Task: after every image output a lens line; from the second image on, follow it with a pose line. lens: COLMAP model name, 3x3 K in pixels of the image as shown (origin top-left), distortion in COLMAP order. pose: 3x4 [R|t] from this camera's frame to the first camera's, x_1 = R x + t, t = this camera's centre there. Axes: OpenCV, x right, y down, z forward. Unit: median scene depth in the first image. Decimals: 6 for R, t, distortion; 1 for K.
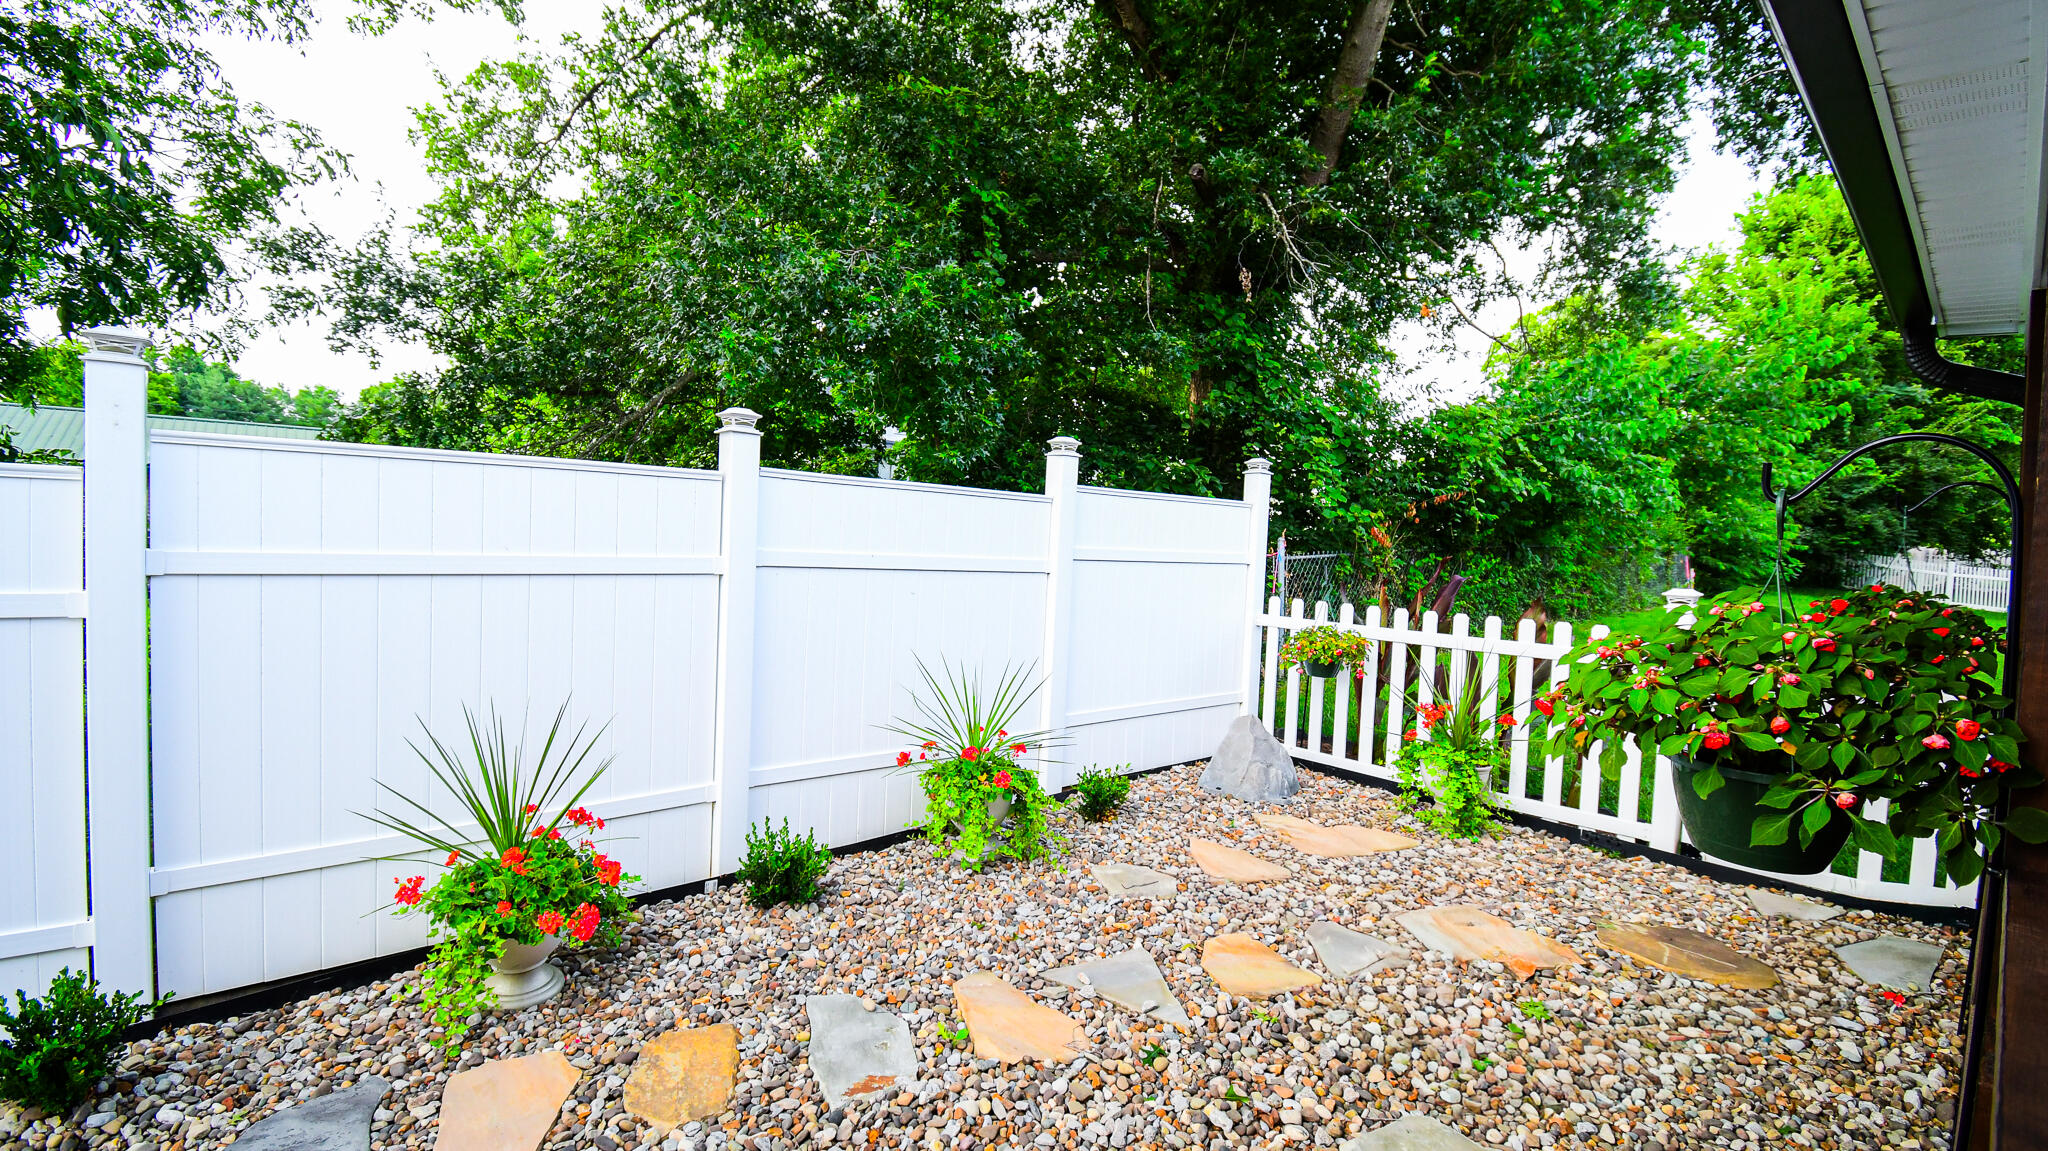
lens RADIAL K [[900.1, 0, 1009.4], [0, 900.1, 572.8], [0, 0, 1]] dist [0.022826, -0.026588]
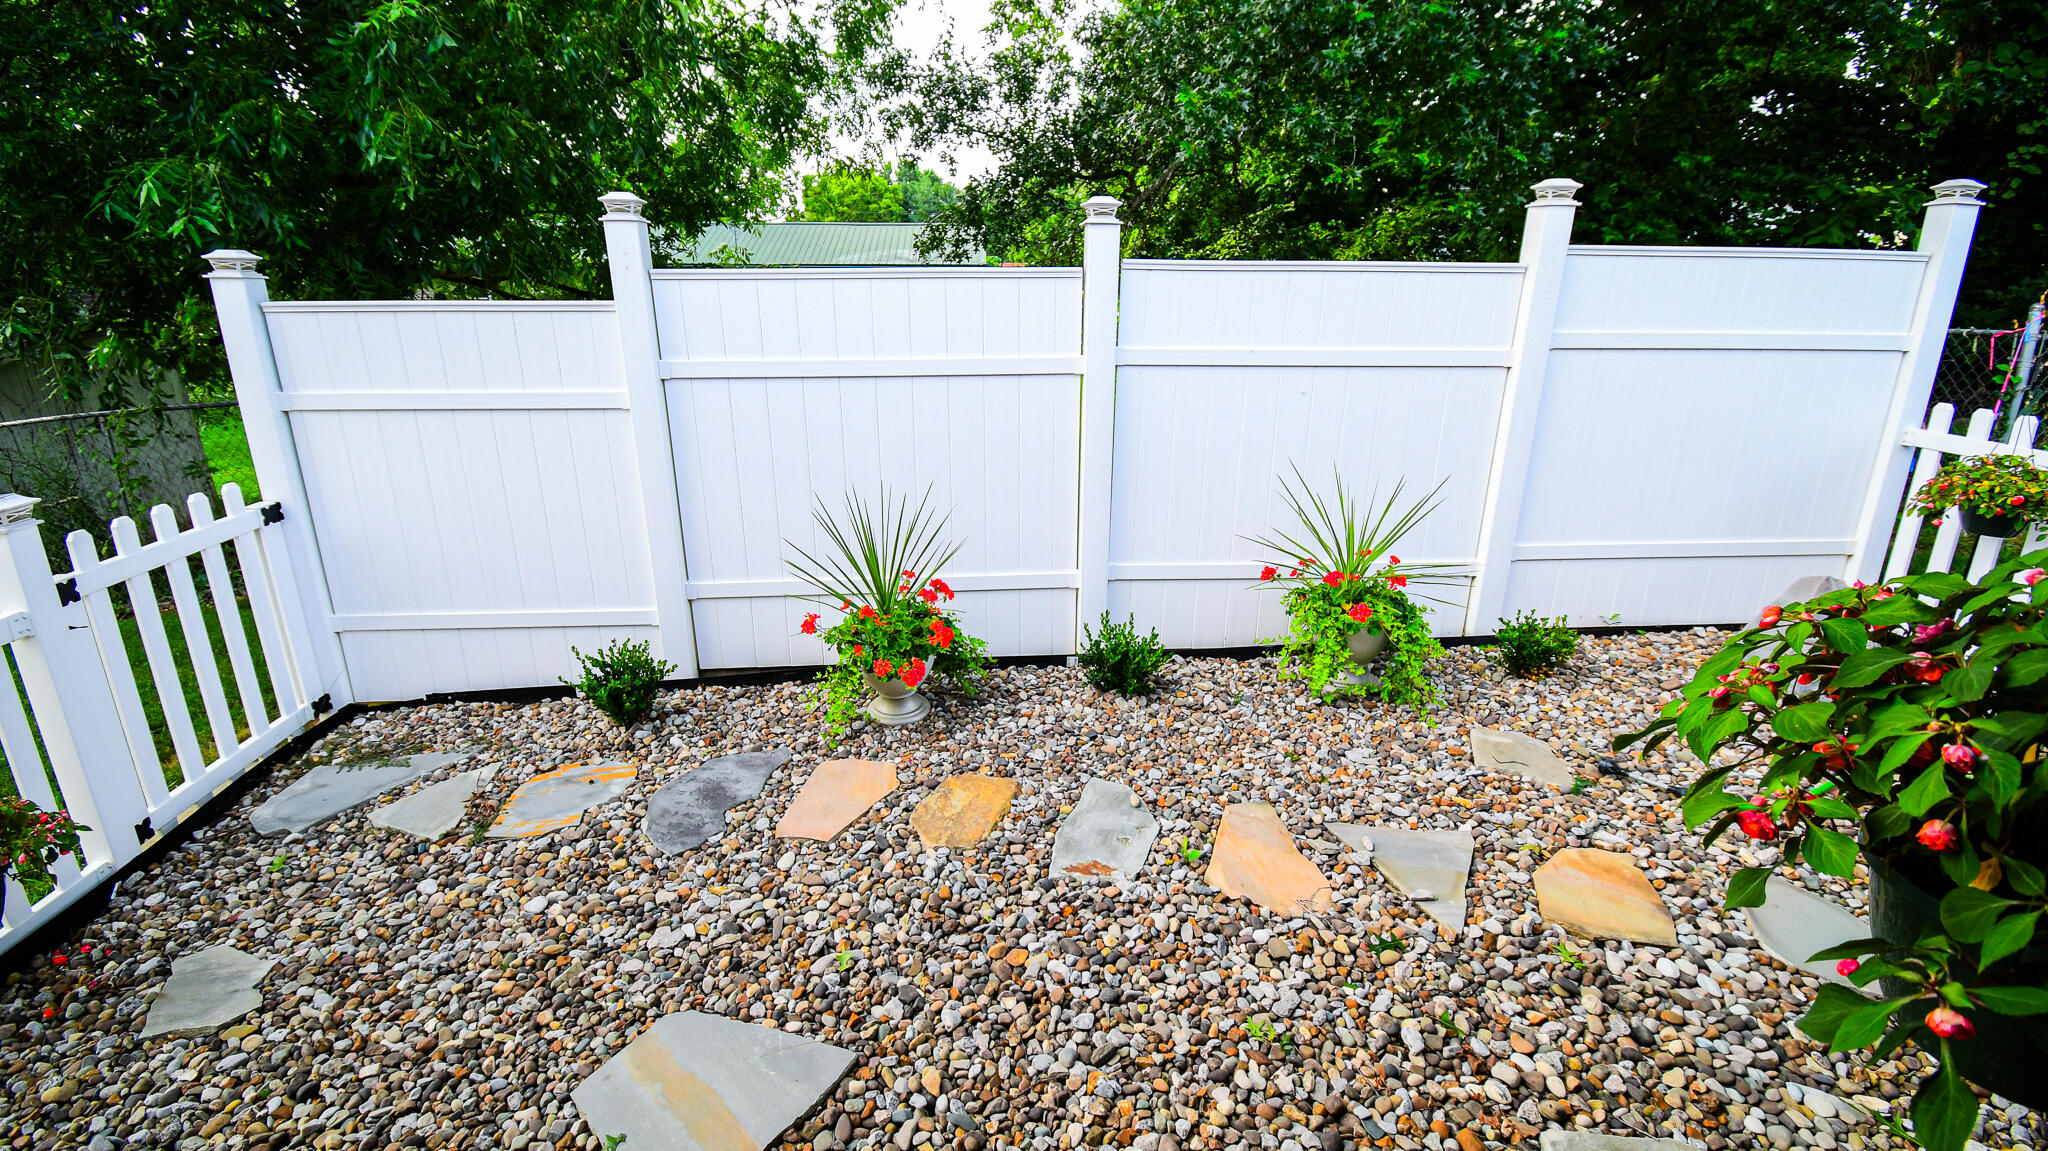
lens RADIAL K [[900.1, 0, 1009.4], [0, 900.1, 572.8], [0, 0, 1]] dist [0.022826, -0.026588]
pose [[0.798590, 0.139586, -0.585466, 0.274973], [0.010020, 0.969517, 0.244818, -0.034945], [0.601792, -0.201376, 0.772848, 0.136783]]
